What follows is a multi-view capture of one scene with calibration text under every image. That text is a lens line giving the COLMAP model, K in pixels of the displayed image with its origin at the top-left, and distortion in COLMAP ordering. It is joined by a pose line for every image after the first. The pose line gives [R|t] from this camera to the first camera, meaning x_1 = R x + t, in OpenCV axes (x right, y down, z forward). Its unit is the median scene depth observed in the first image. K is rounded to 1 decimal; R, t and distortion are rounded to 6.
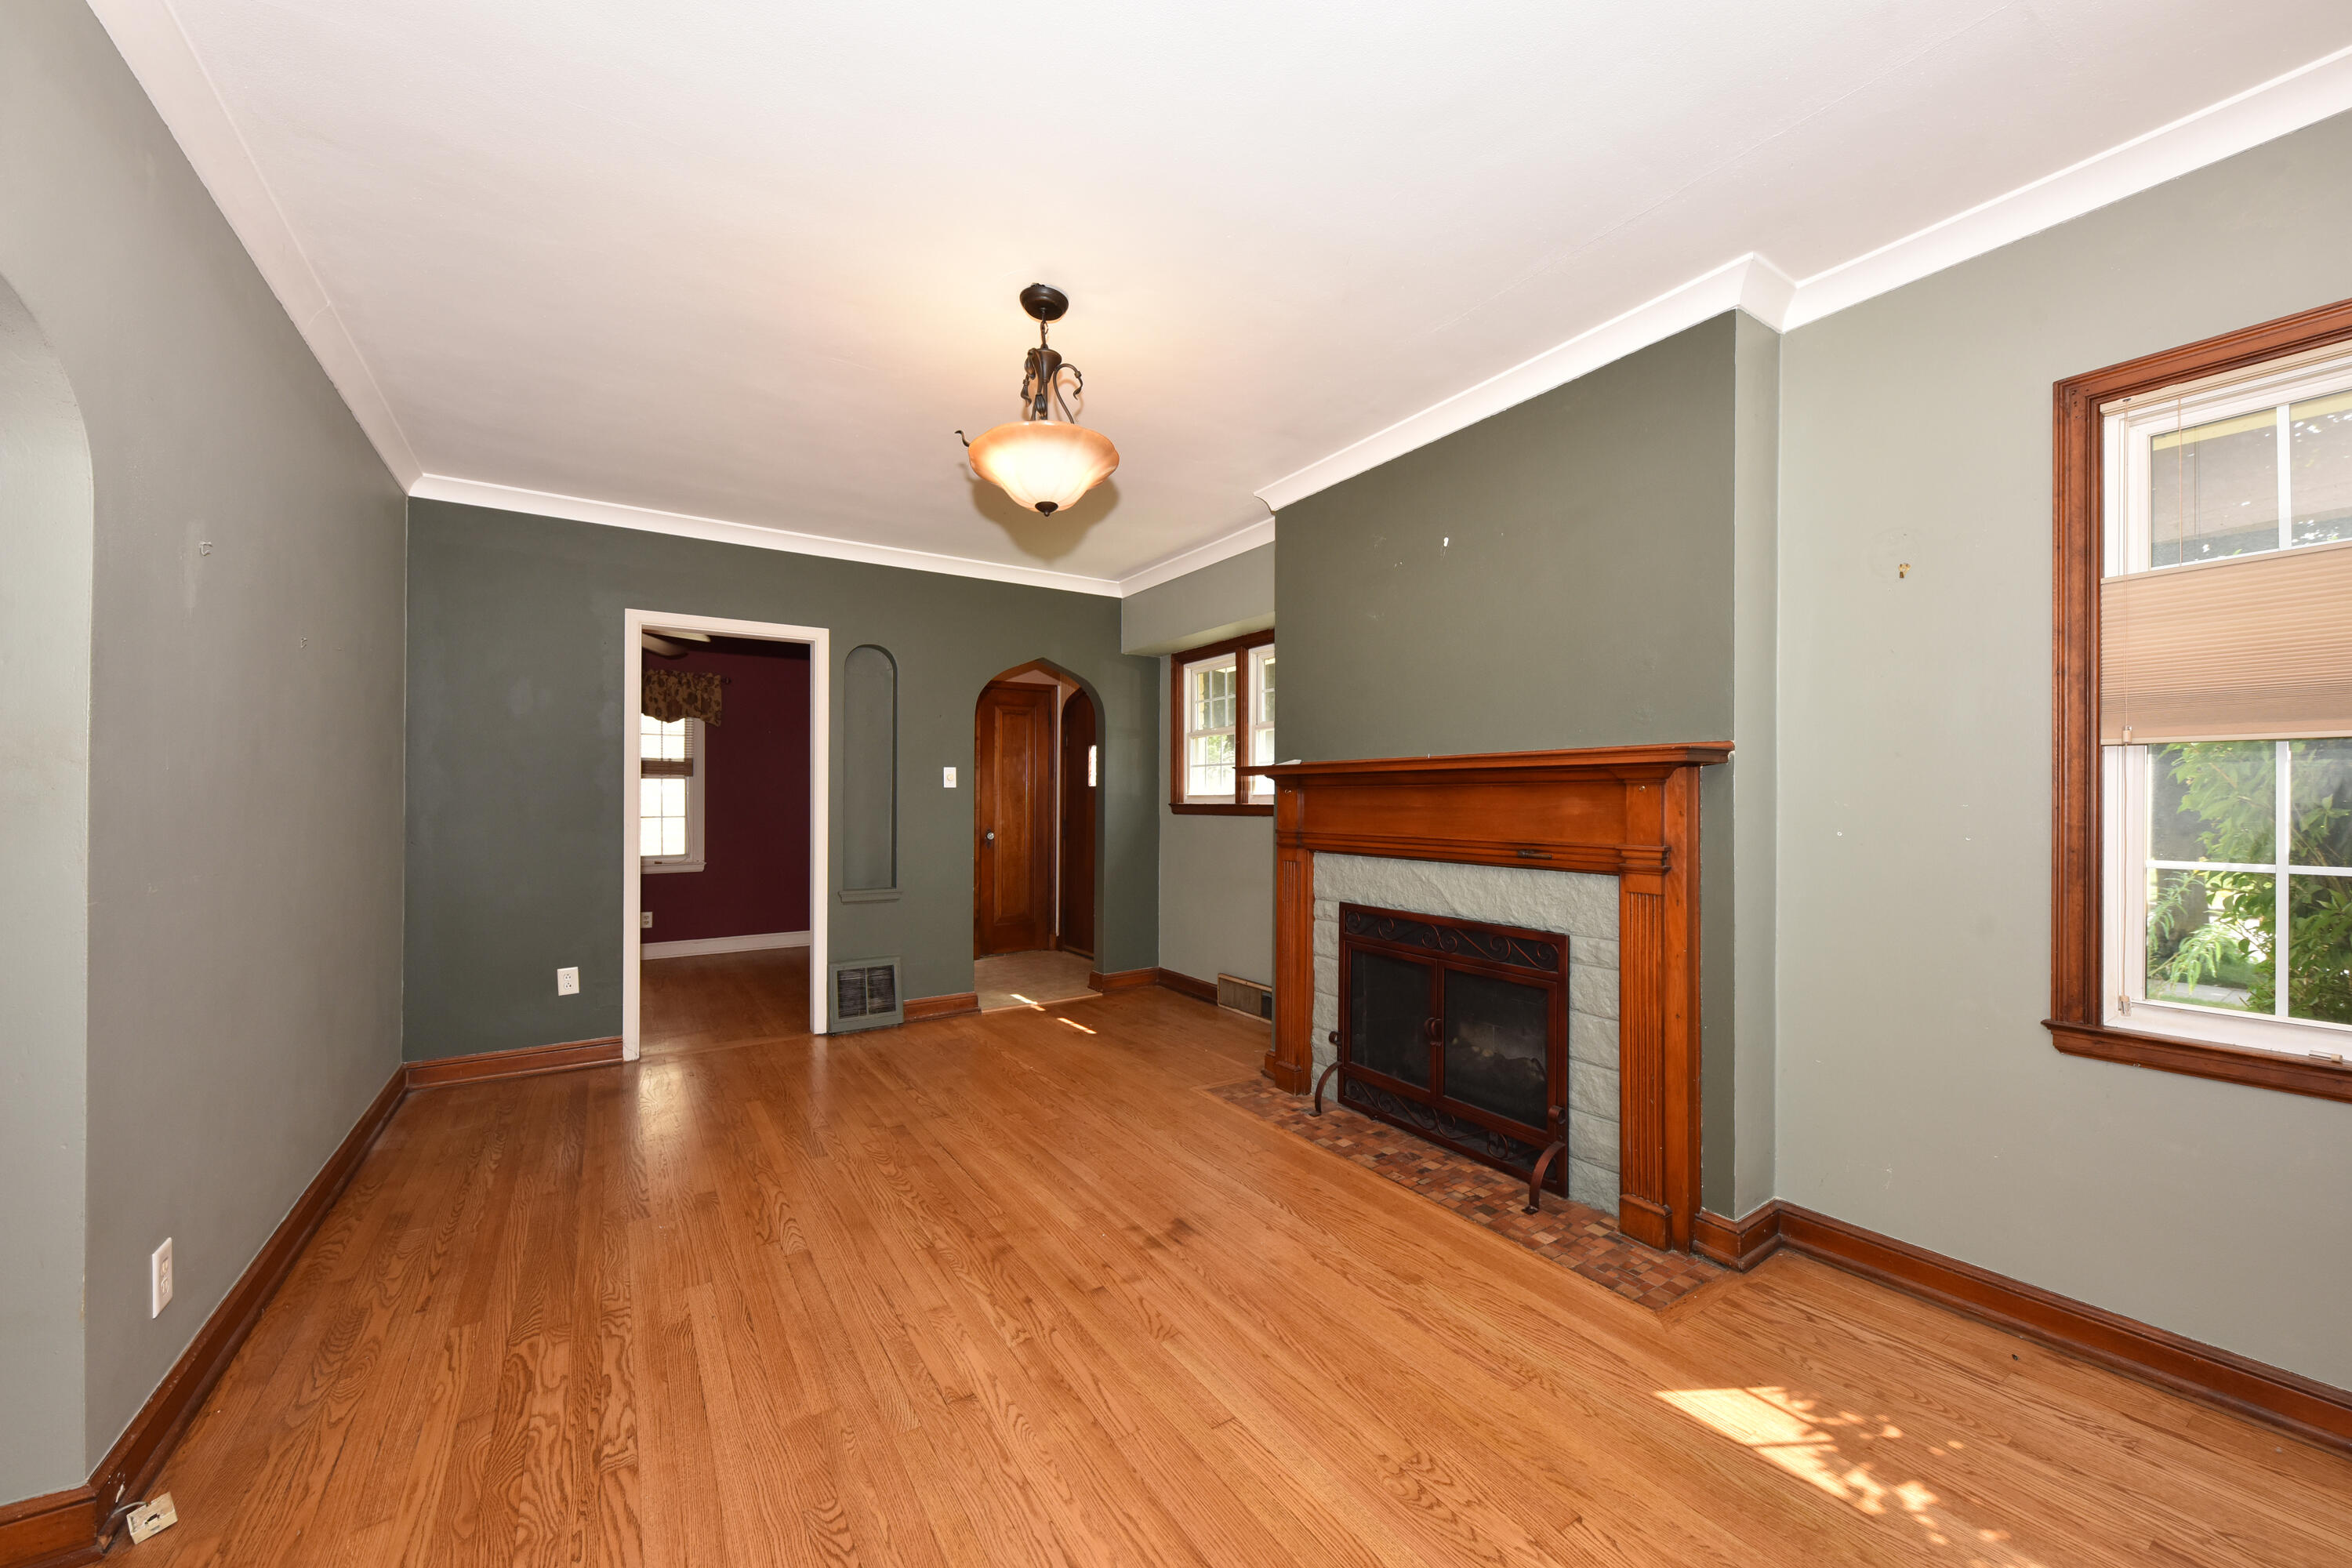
lens RADIAL K [[875.6, 0, 1180.5], [0, 875.6, 793.7], [0, 0, 1]] dist [0.000056, -0.000112]
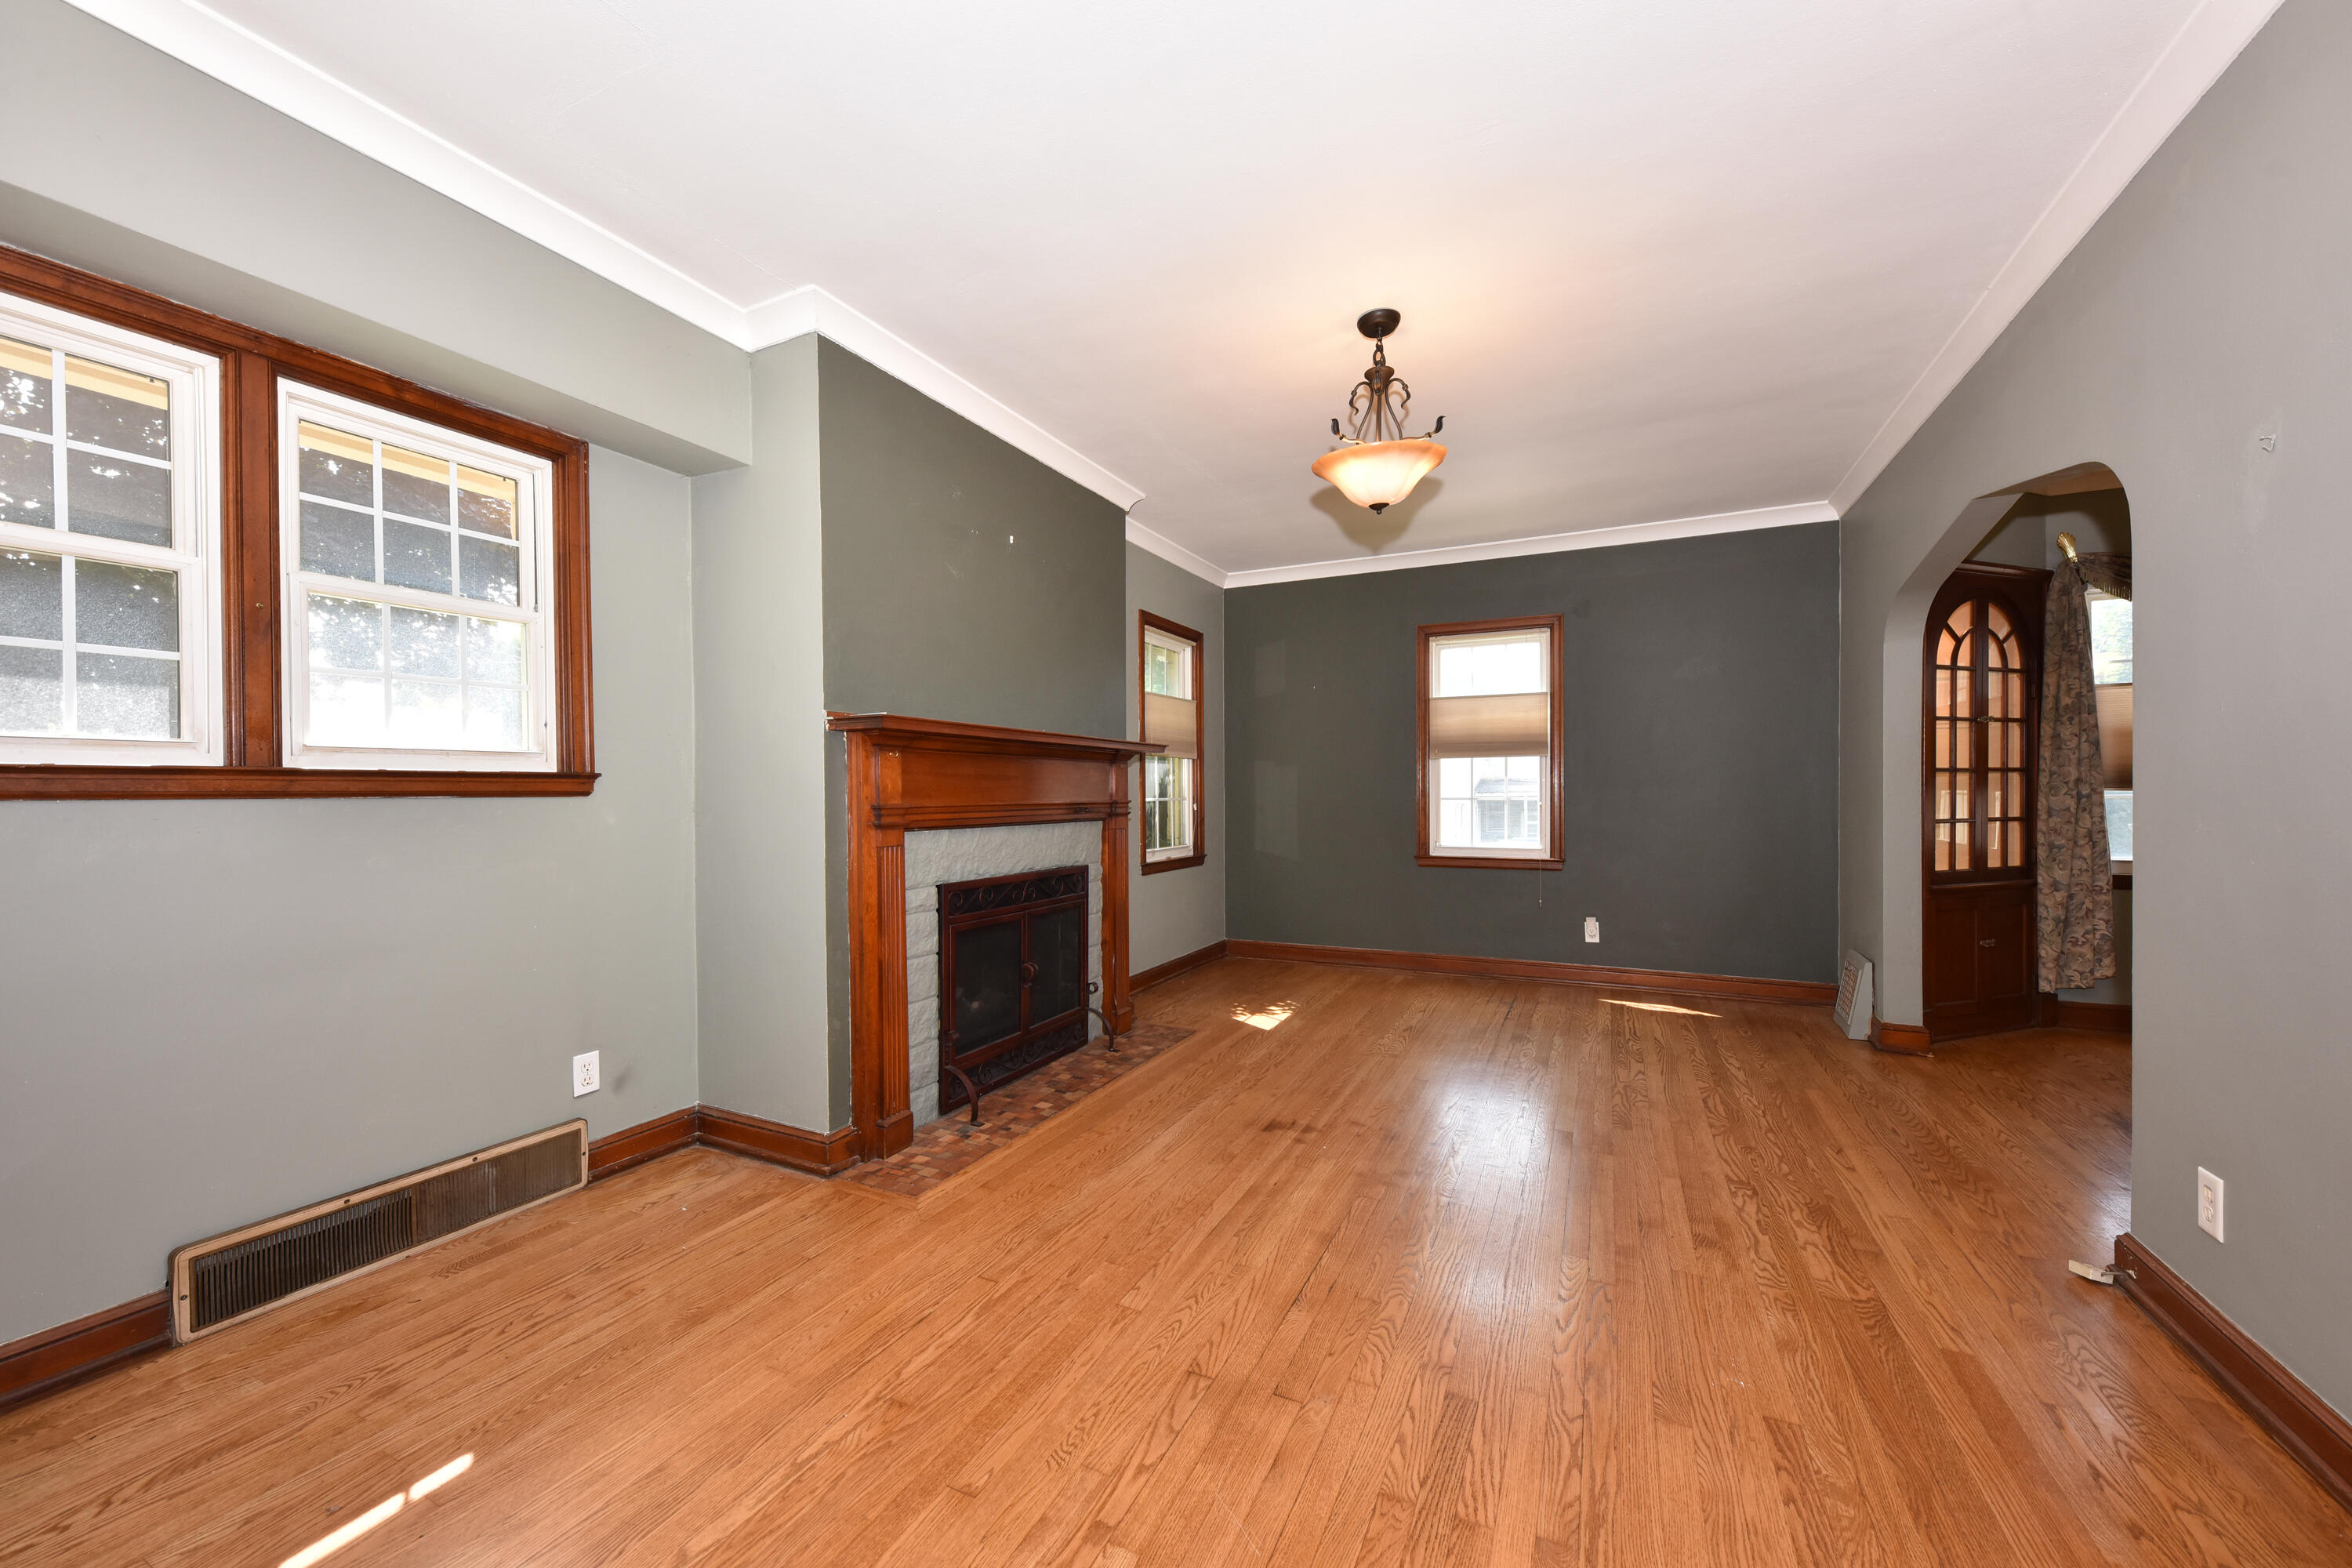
lens RADIAL K [[875.6, 0, 1180.5], [0, 875.6, 793.7], [0, 0, 1]] dist [0.000056, -0.000112]
pose [[-0.512926, -0.001612, 0.858431, -0.817515], [-0.000261, 0.999998, 0.001721, 0.037468], [-0.858433, 0.000659, -0.512926, 1.476935]]
